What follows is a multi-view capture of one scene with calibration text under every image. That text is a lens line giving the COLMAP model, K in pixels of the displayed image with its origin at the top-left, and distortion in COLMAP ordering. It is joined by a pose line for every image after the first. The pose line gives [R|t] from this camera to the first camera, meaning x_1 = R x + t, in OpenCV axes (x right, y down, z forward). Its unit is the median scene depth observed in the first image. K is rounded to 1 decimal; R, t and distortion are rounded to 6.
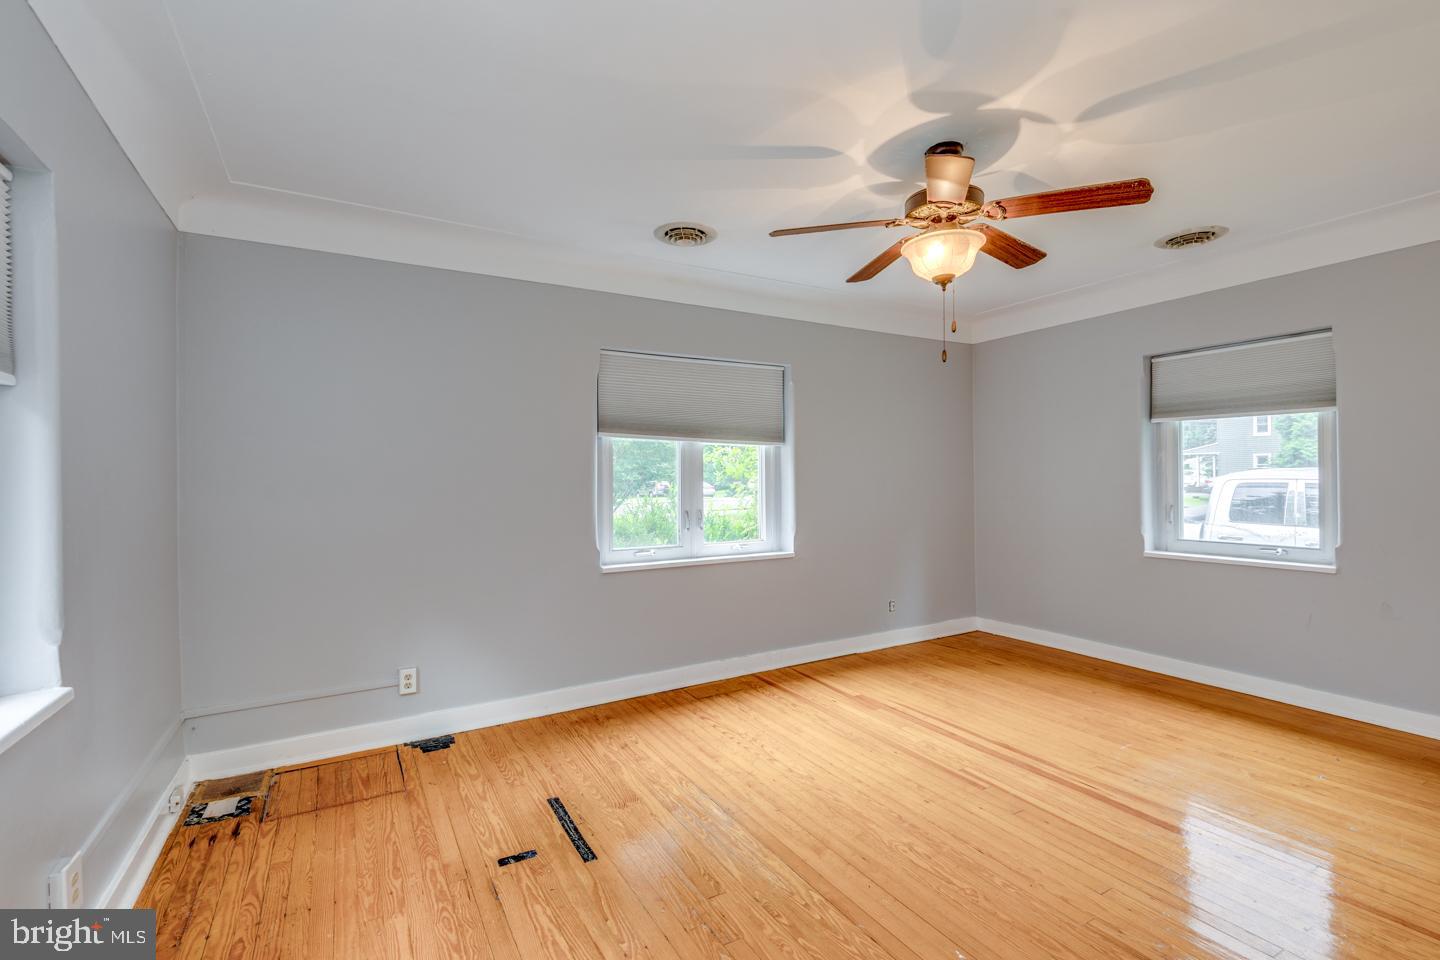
lens RADIAL K [[665.8, 0, 716.2], [0, 665.8, 477.3], [0, 0, 1]] dist [0.009162, 0.000393]
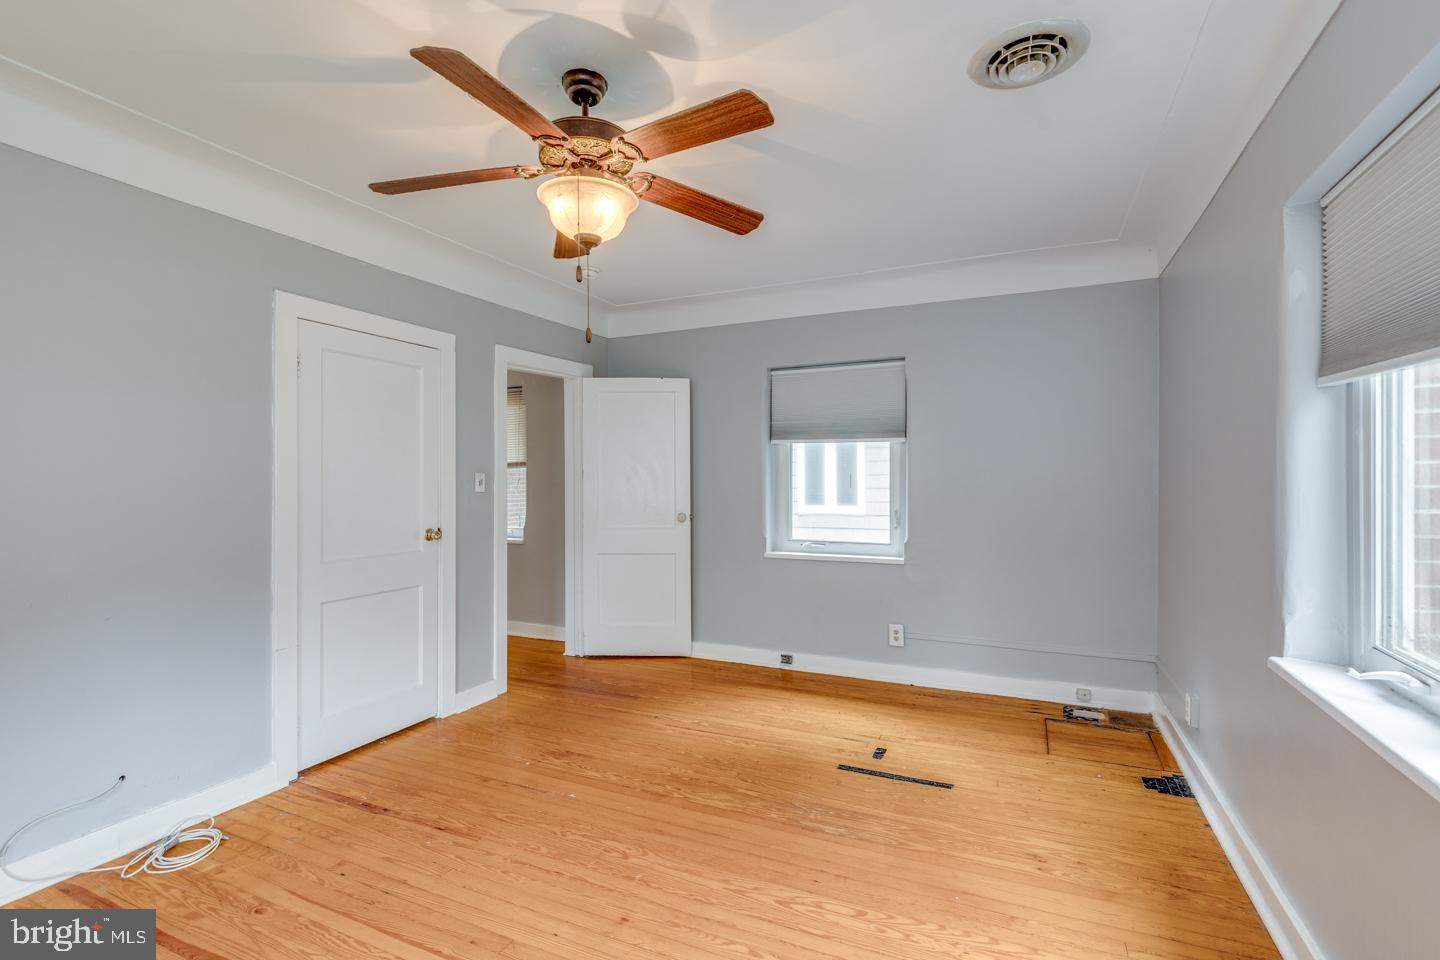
lens RADIAL K [[665.8, 0, 716.2], [0, 665.8, 477.3], [0, 0, 1]] dist [0.009162, 0.000393]
pose [[-0.827960, 0.013858, -0.560615, 0.660686], [0.017239, 0.999851, -0.000745, -0.005977], [0.560522, -0.010281, -0.828076, 1.729298]]
